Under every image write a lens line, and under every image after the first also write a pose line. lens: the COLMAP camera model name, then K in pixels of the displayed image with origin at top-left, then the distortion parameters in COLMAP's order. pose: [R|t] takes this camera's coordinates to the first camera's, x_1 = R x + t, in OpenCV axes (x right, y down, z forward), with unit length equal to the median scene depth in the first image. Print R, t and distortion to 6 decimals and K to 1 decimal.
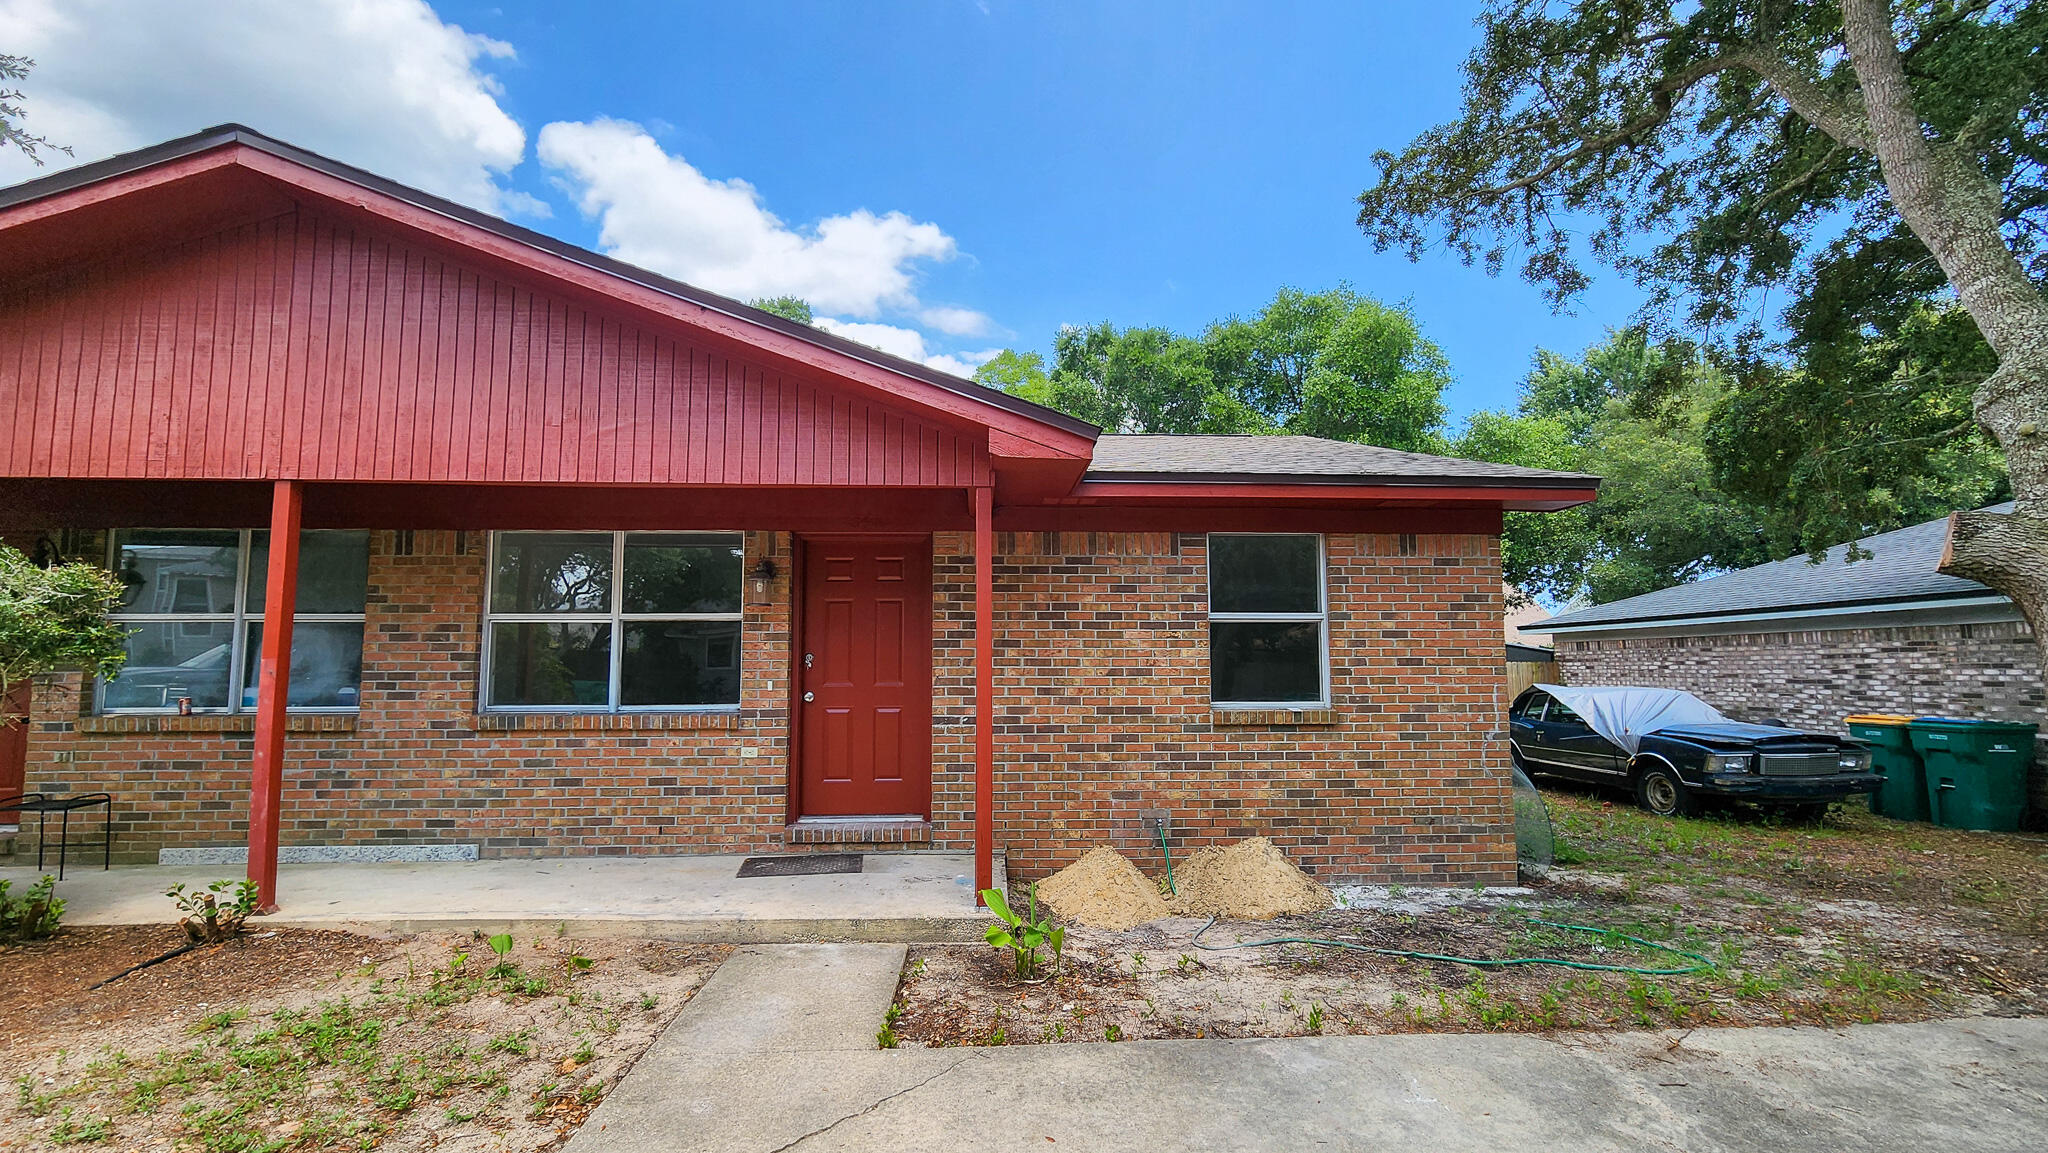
lens RADIAL K [[859.1, 0, 1026.0], [0, 859.1, 599.6], [0, 0, 1]] dist [0.001156, 0.000082]
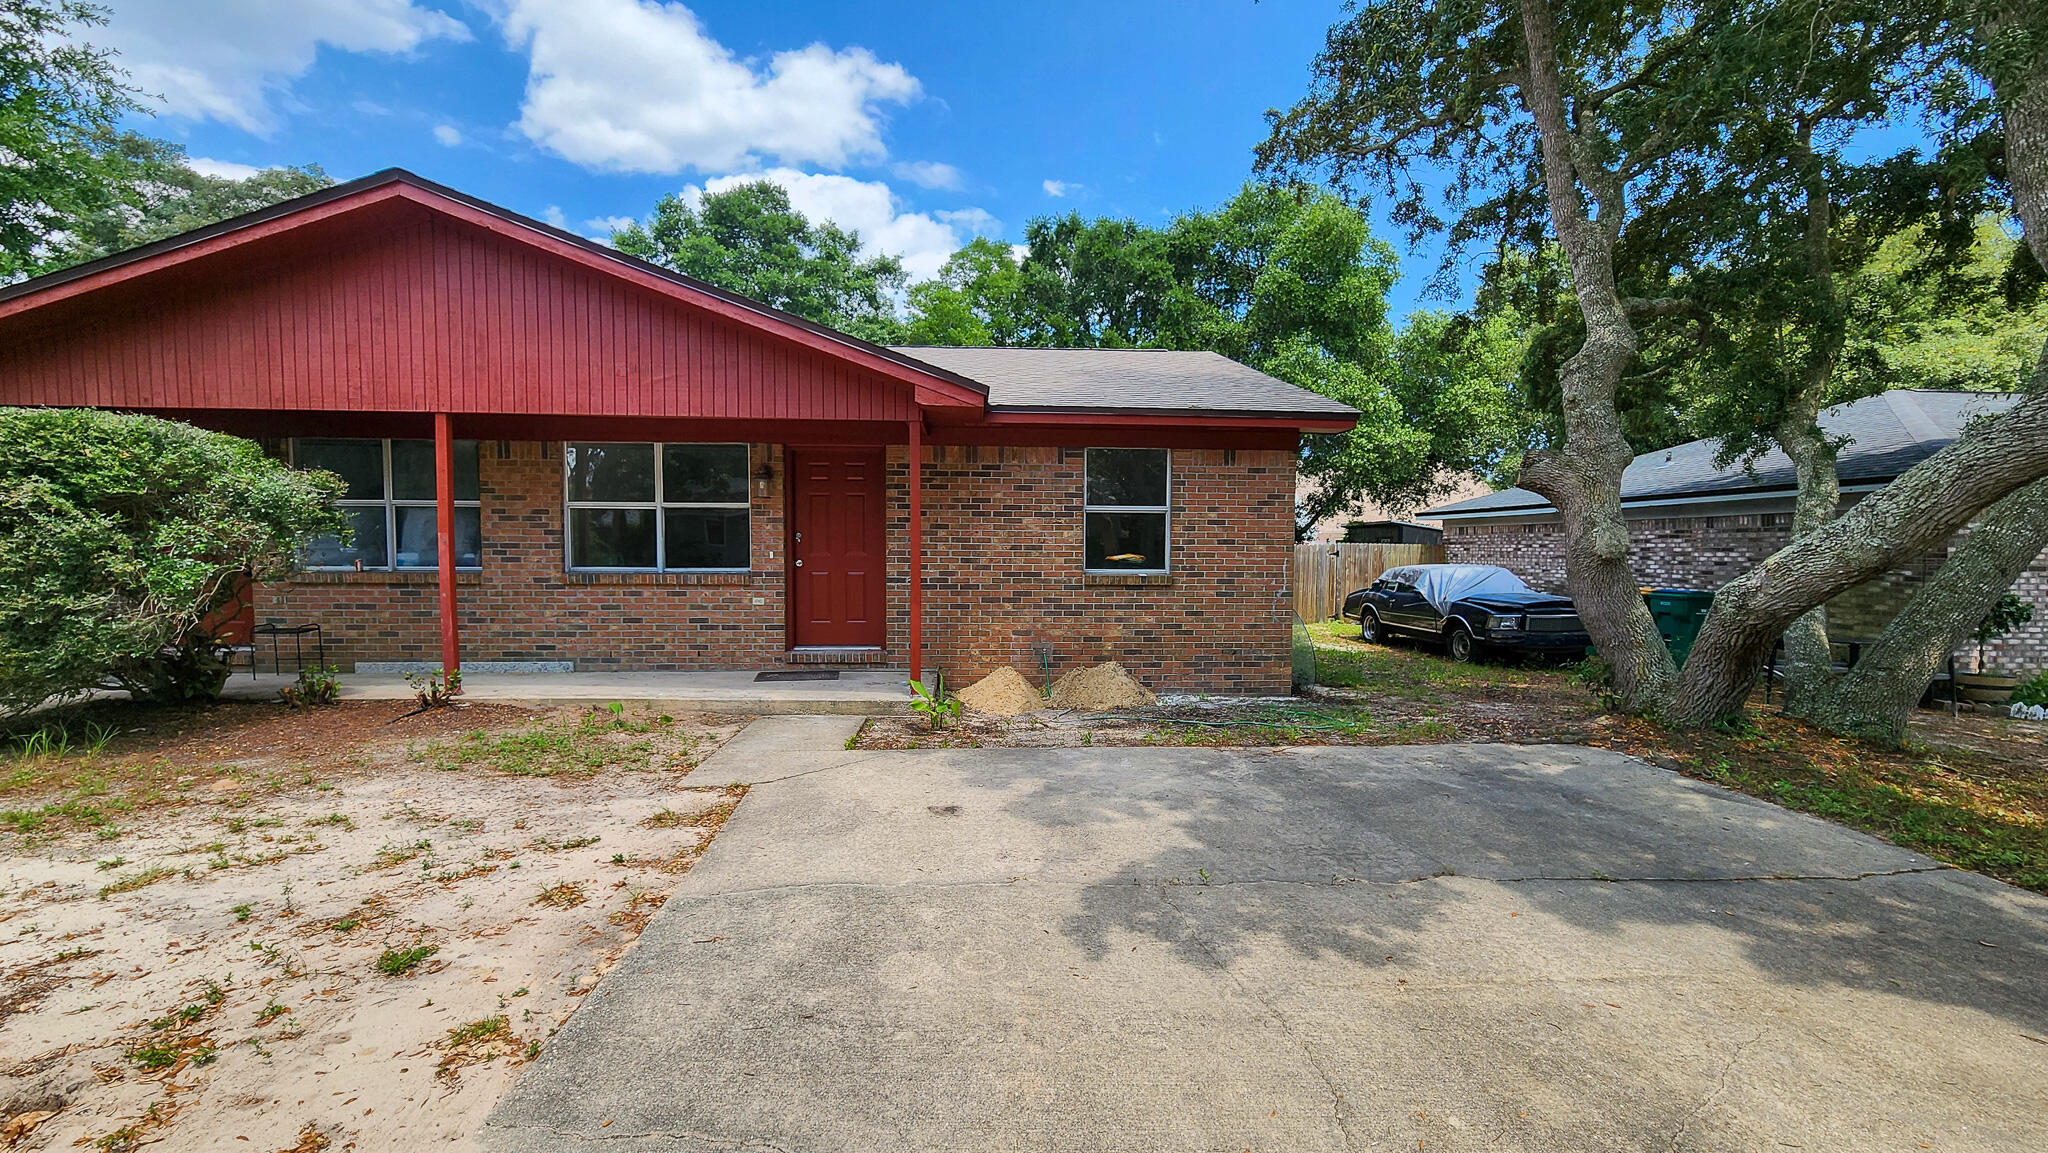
lens RADIAL K [[859.1, 0, 1026.0], [0, 859.1, 599.6], [0, 0, 1]] dist [0.001156, 0.000082]
pose [[0.999802, 0.007484, 0.018438, 0.097118], [-0.009994, 0.990097, 0.140029, -0.029572], [-0.017208, -0.140186, 0.989976, -0.423229]]
